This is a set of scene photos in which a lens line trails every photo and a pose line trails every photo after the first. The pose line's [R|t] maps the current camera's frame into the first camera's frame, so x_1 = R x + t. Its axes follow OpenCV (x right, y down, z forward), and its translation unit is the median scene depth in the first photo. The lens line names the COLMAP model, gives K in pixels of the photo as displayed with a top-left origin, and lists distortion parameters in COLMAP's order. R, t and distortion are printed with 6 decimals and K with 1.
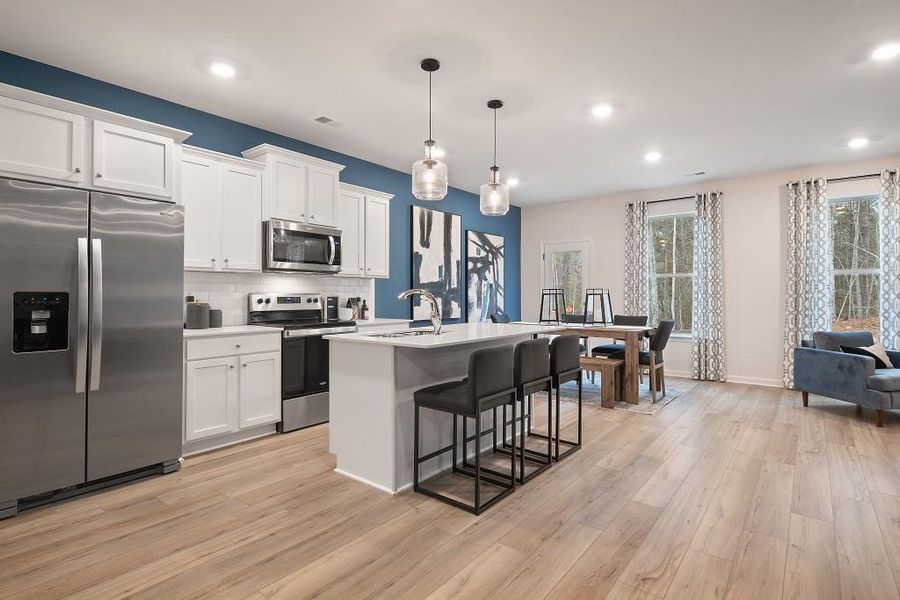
lens RADIAL K [[447.4, 0, 452.3], [0, 447.4, 290.9], [0, 0, 1]] dist [0.001450, -0.000131]
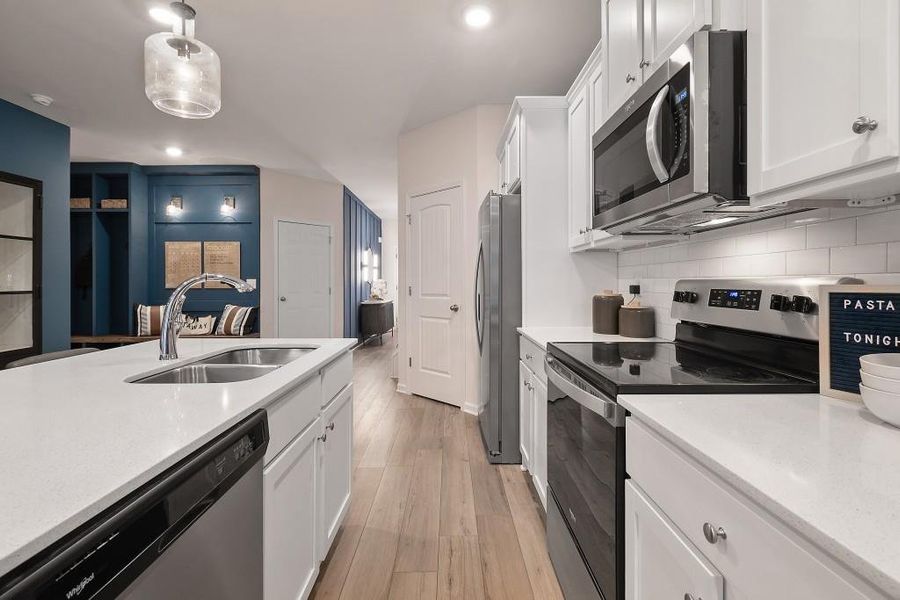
lens RADIAL K [[408.5, 0, 454.5], [0, 408.5, 280.4], [0, 0, 1]] dist [0.012710, -0.007791]
pose [[-0.771312, -0.002710, -0.636452, 0.009032], [0.006598, 0.999903, -0.012254, 0.007250], [0.636423, -0.013651, -0.771219, 0.886443]]
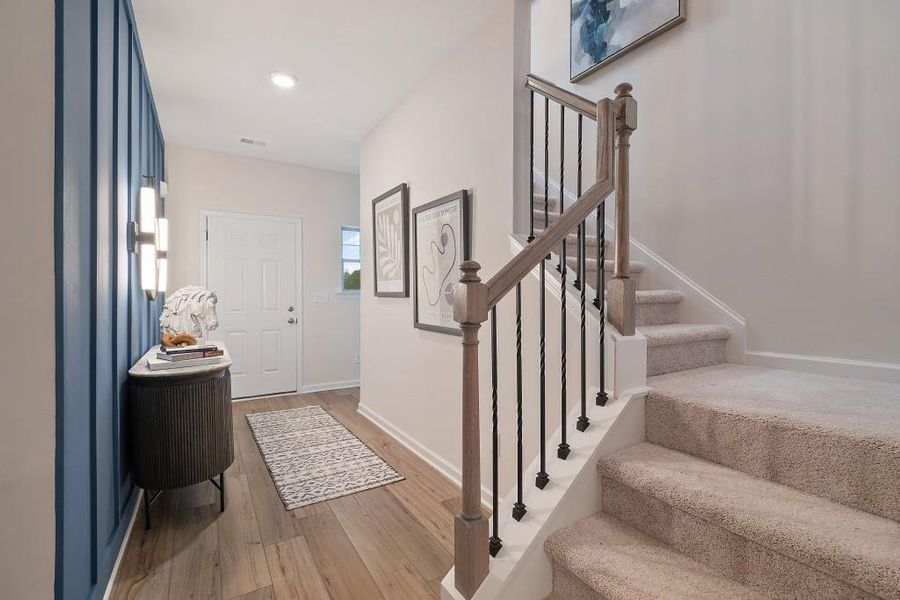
lens RADIAL K [[380.1, 0, 450.0], [0, 380.1, 300.0], [0, 0, 1]] dist [0.000108, 0.000009]
pose [[-0.318878, -0.002487, -0.947792, -0.391524], [0.004172, 0.999983, -0.004028, 0.003255], [0.947787, -0.005239, -0.318862, -0.004448]]
